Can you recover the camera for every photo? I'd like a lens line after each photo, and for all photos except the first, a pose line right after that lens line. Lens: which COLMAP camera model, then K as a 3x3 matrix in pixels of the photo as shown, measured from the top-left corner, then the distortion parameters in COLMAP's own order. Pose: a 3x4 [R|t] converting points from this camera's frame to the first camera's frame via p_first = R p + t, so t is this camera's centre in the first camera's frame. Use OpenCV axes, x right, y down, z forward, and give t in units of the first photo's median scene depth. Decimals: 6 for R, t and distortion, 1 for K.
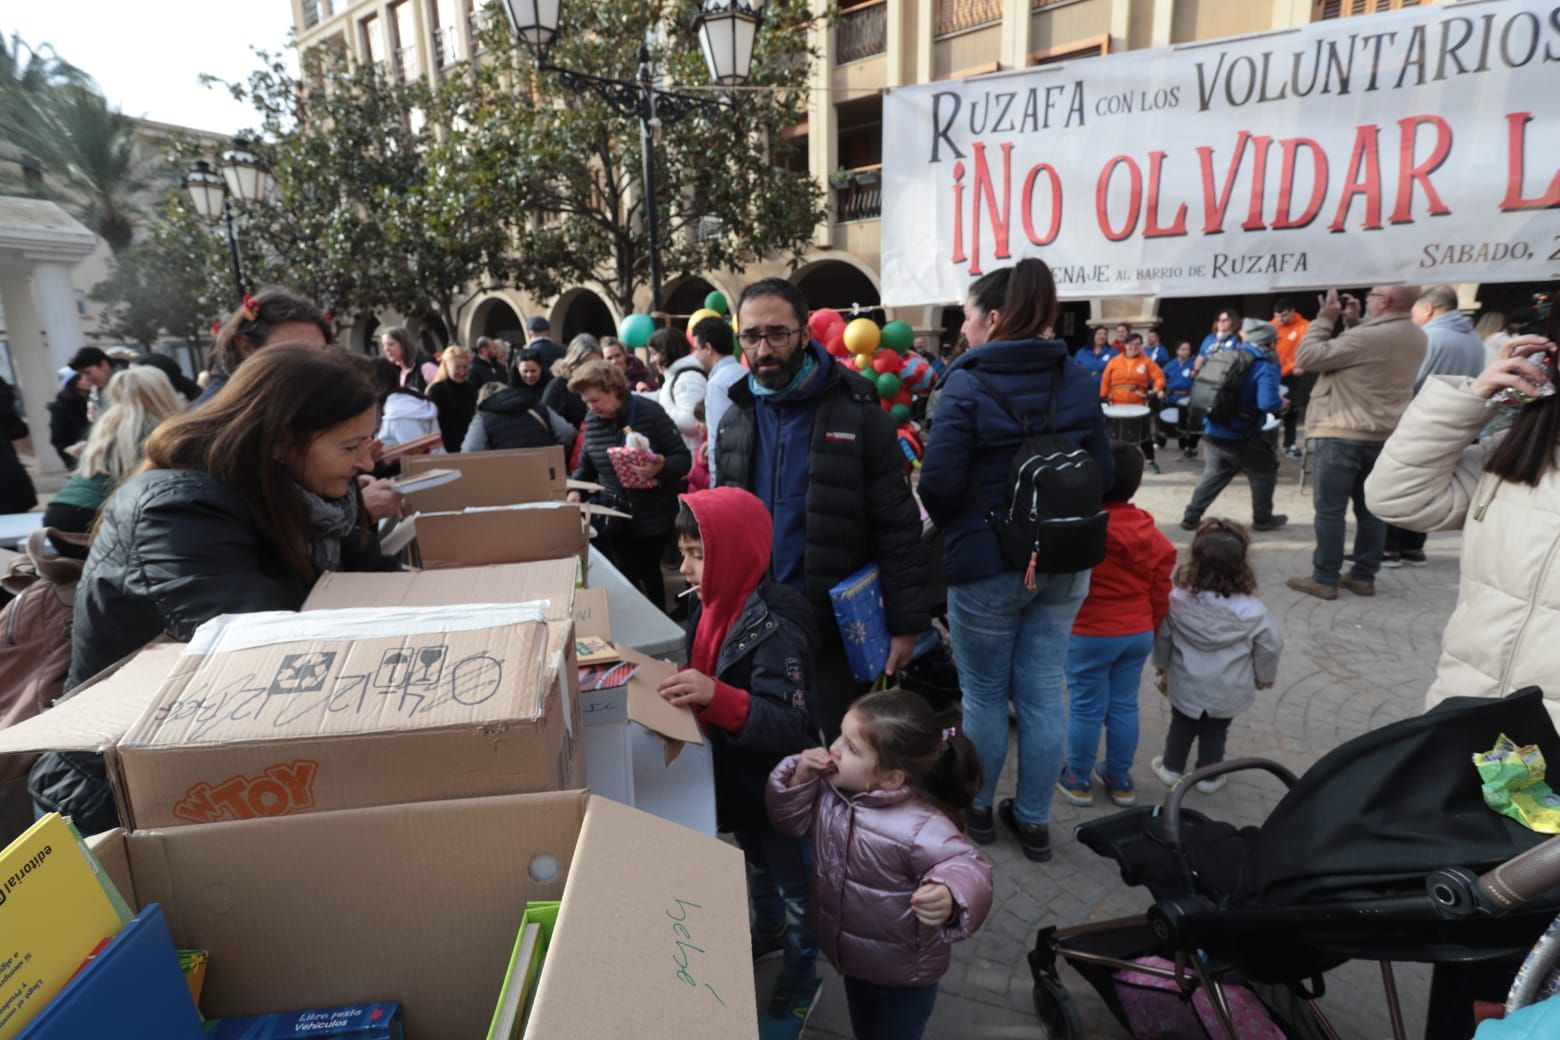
lens RADIAL K [[720.8, 0, 776.2], [0, 720.8, 515.0], [0, 0, 1]] dist [-0.004818, 0.001177]
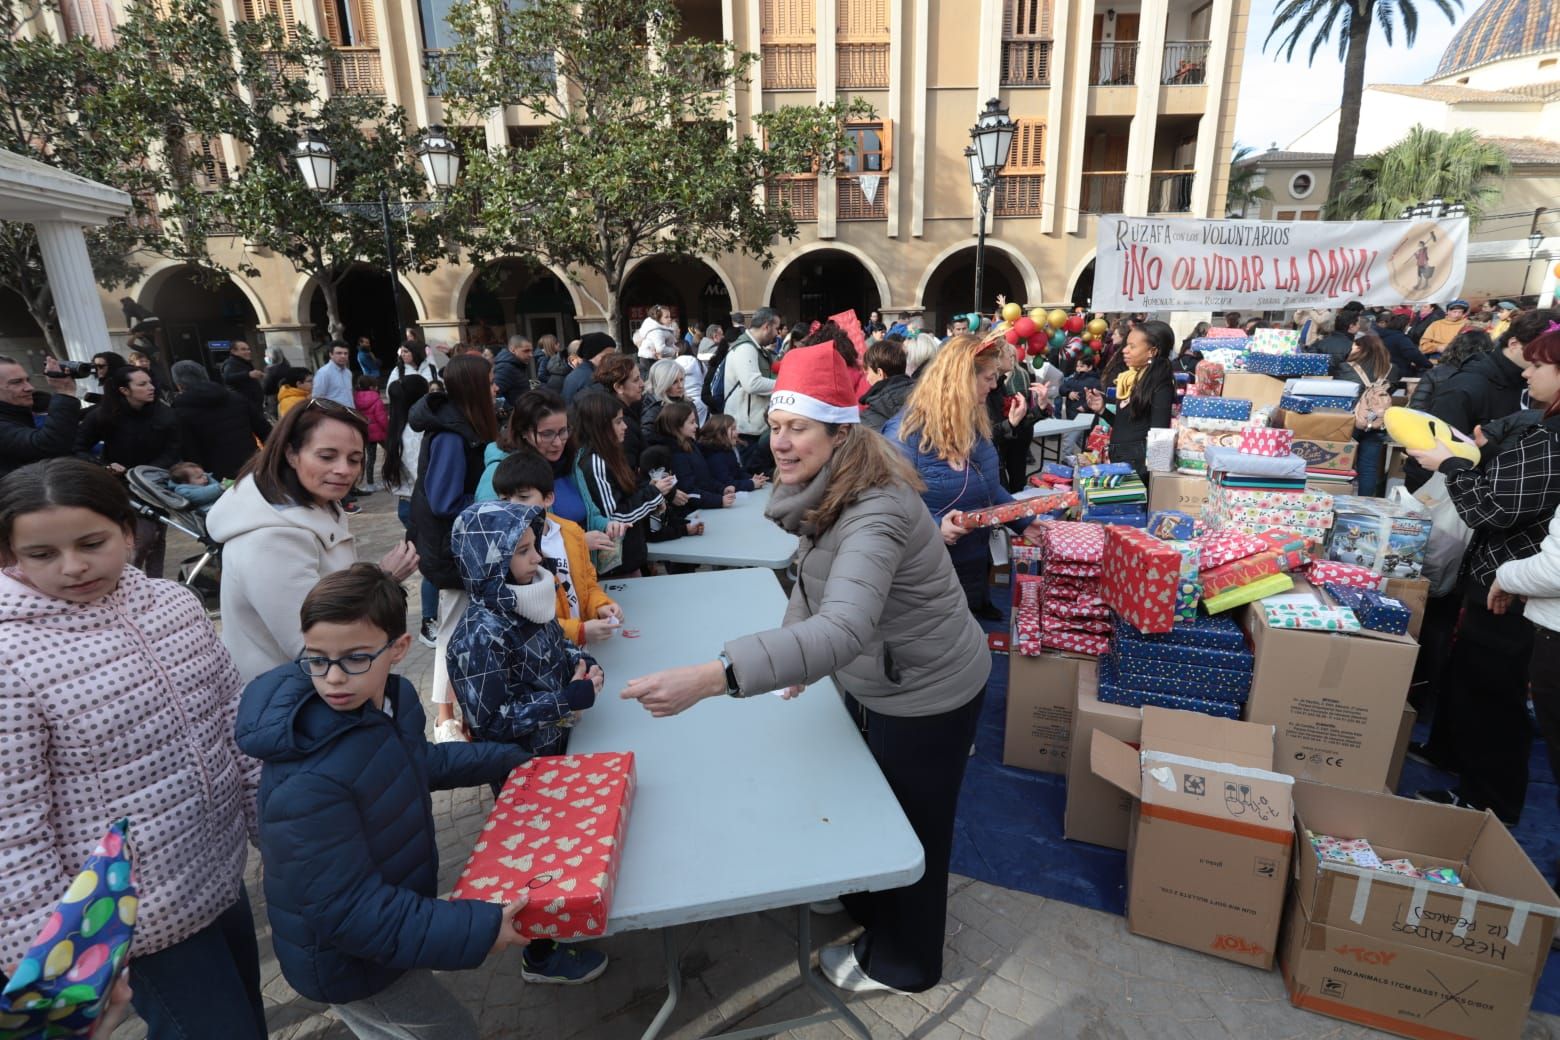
lens RADIAL K [[699.9, 0, 770.9], [0, 699.9, 513.4], [0, 0, 1]] dist [-0.005559, 0.001902]
pose [[0.788392, -0.166384, 0.592246, -1.901699], [0.139160, 0.986010, 0.091758, -0.020282], [-0.599227, 0.010076, 0.800516, -0.098662]]
